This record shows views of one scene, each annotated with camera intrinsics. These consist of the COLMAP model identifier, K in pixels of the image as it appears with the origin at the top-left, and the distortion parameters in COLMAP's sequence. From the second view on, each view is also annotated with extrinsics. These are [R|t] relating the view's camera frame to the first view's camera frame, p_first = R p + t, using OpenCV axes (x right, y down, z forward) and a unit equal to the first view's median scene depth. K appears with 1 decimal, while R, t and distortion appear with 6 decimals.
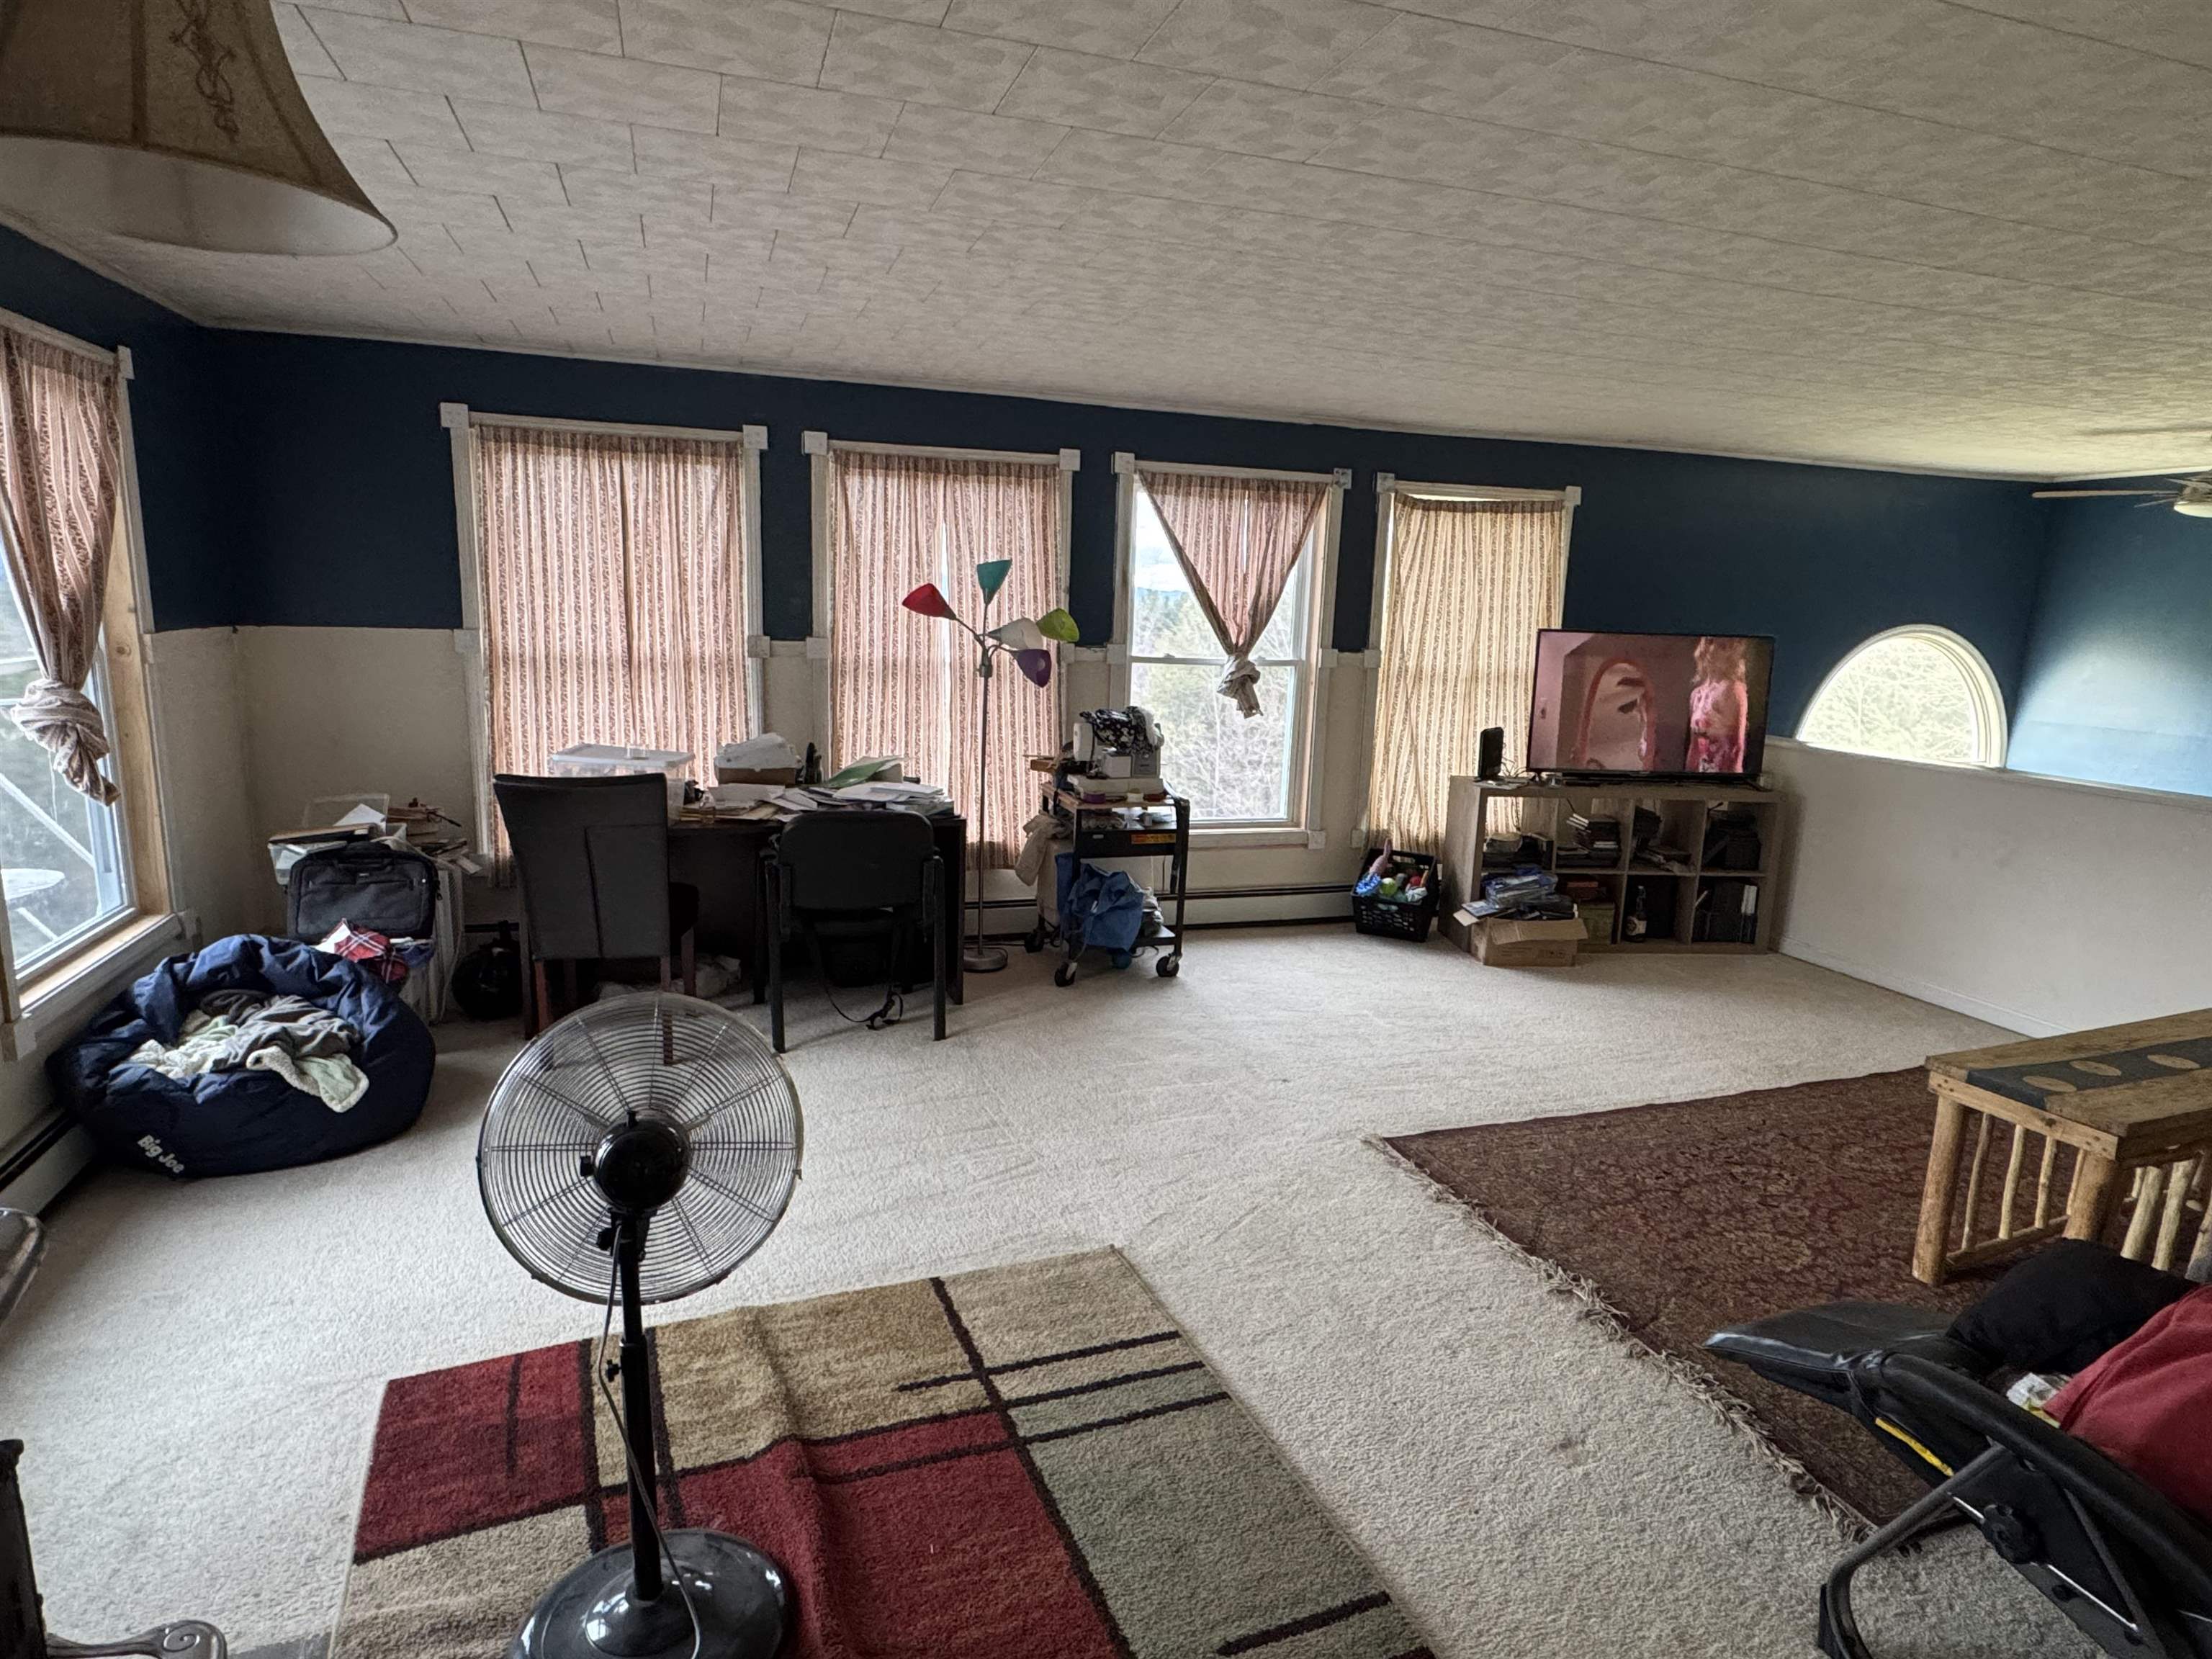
lens RADIAL K [[1229.7, 0, 1106.0], [0, 1229.7, 829.5], [0, 0, 1]] dist [-0.004547, 0.001473]
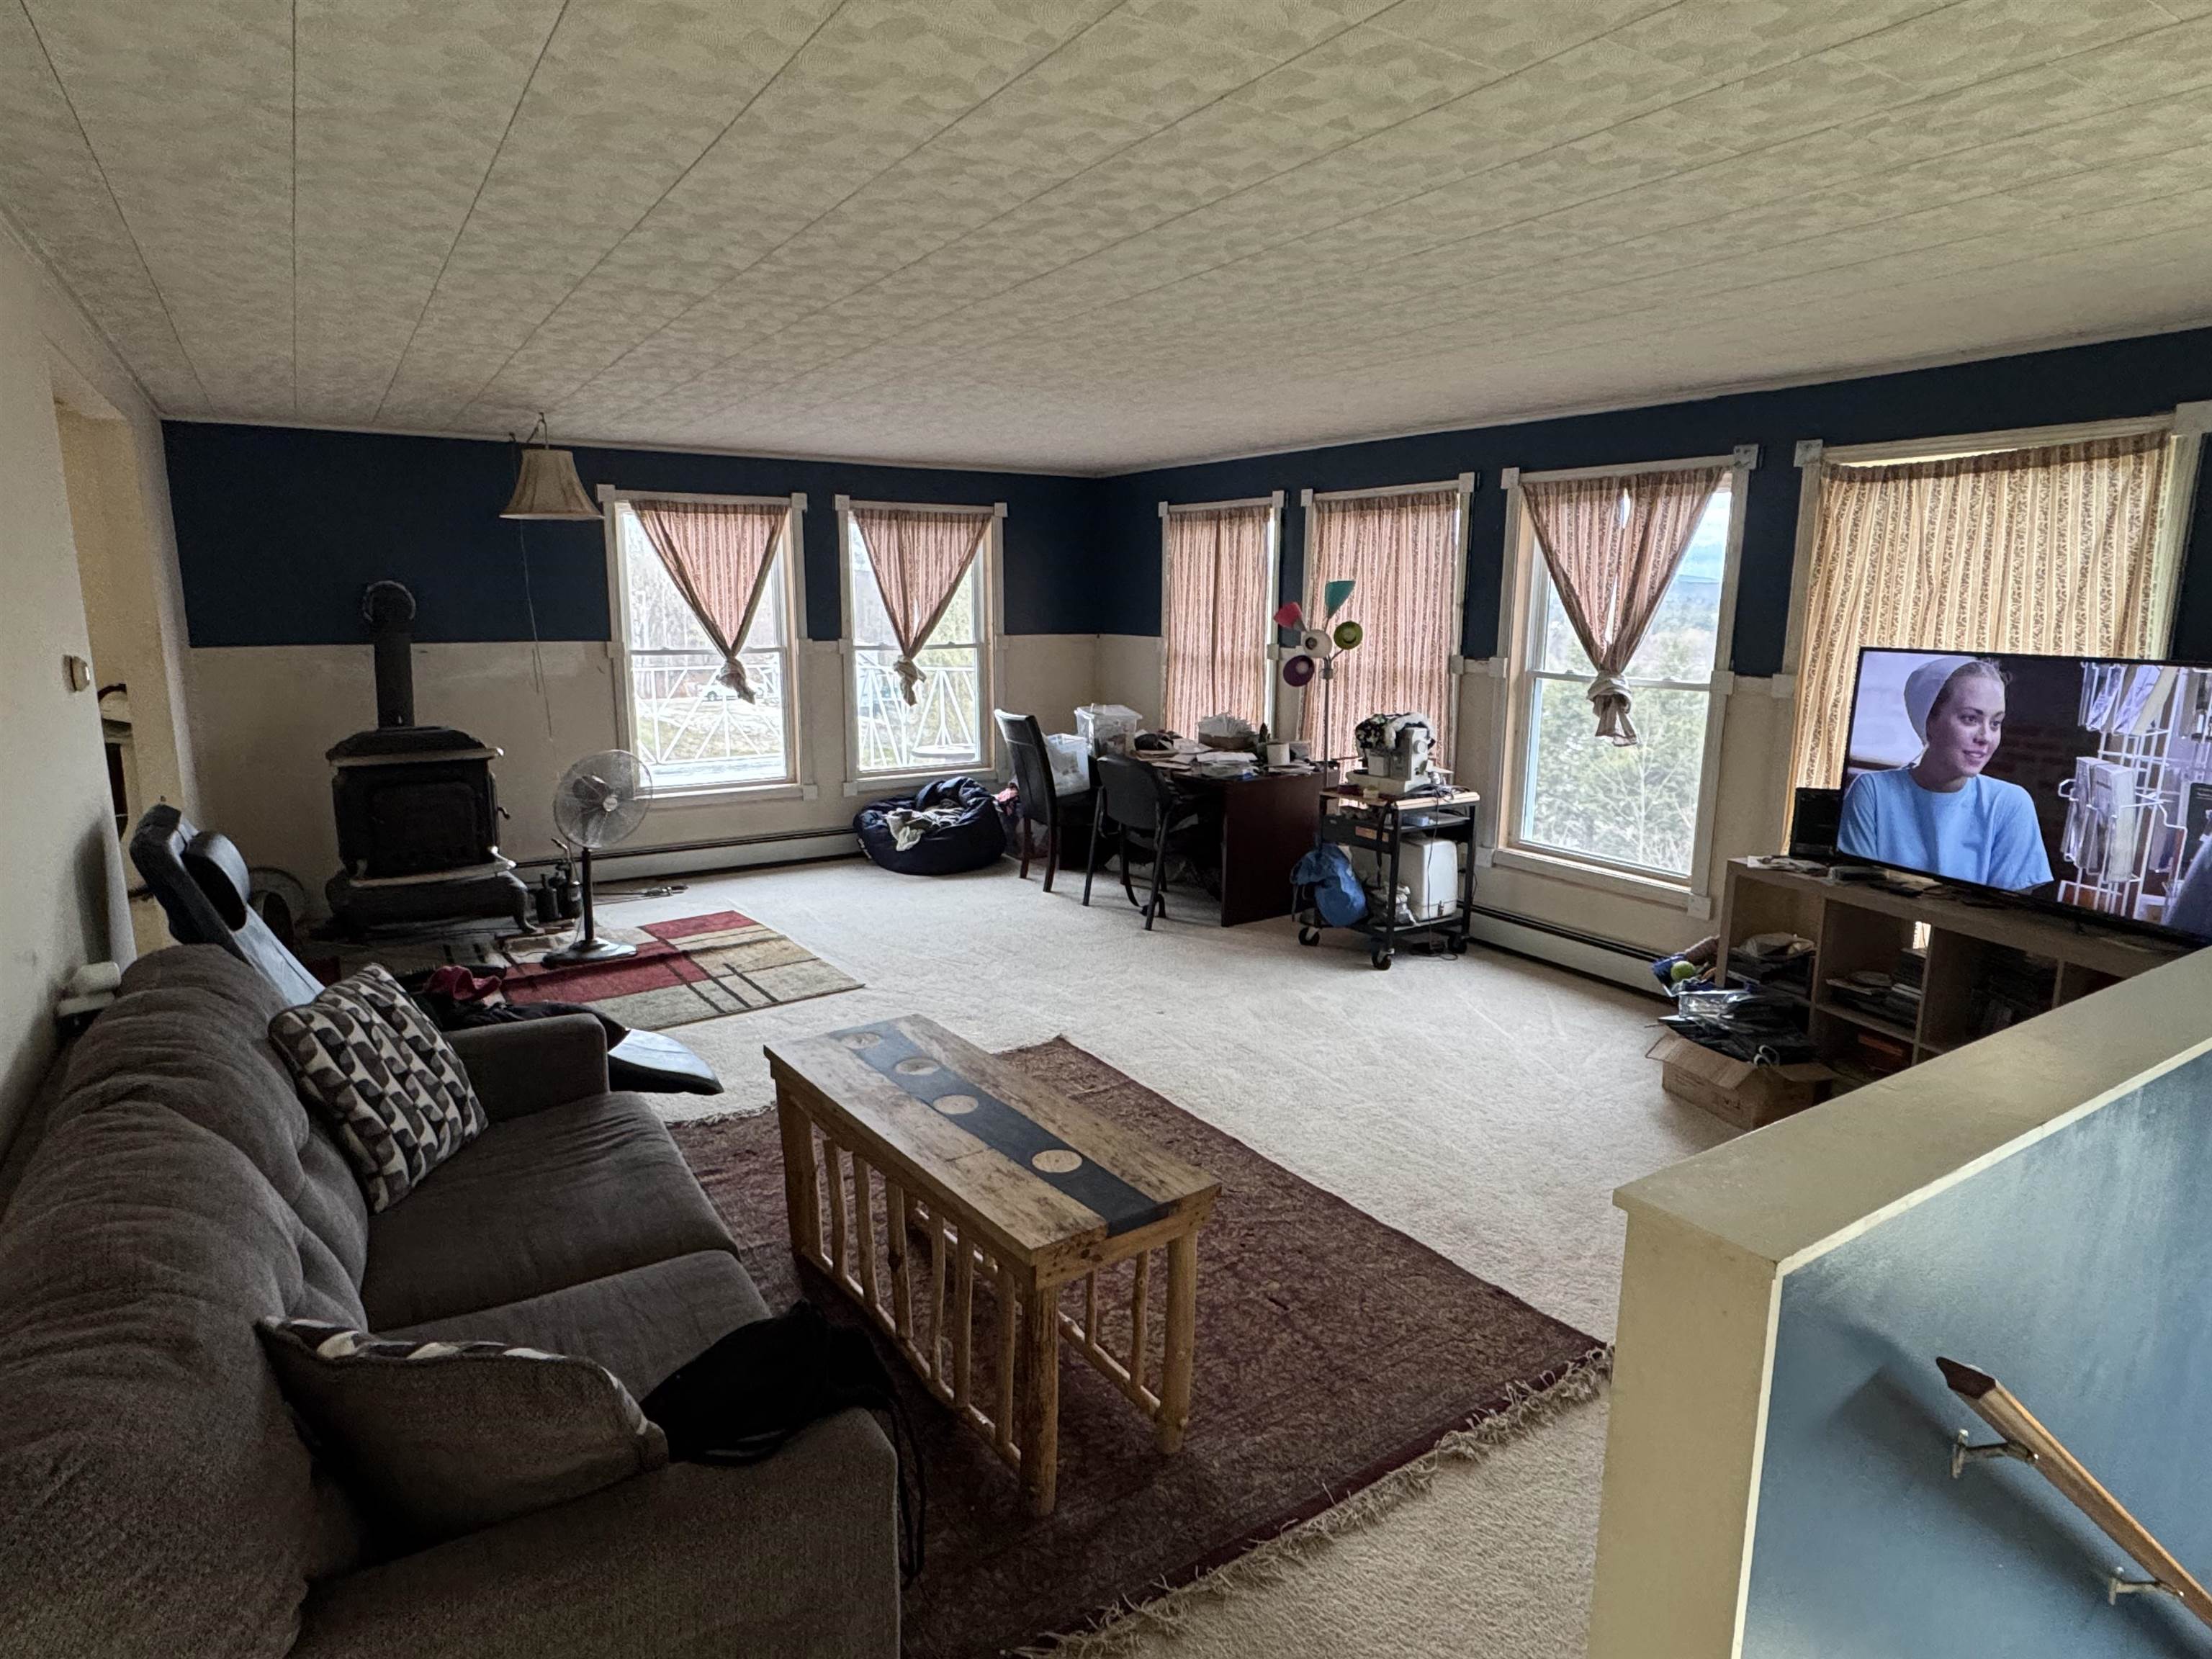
lens RADIAL K [[1229.7, 0, 1106.0], [0, 1229.7, 829.5], [0, 0, 1]] dist [-0.004547, 0.001473]
pose [[0.246657, 0.152275, -0.957064, 1.064792], [-0.176710, 0.978088, 0.110078, -0.077991], [0.952856, 0.141971, 0.268161, 0.514830]]
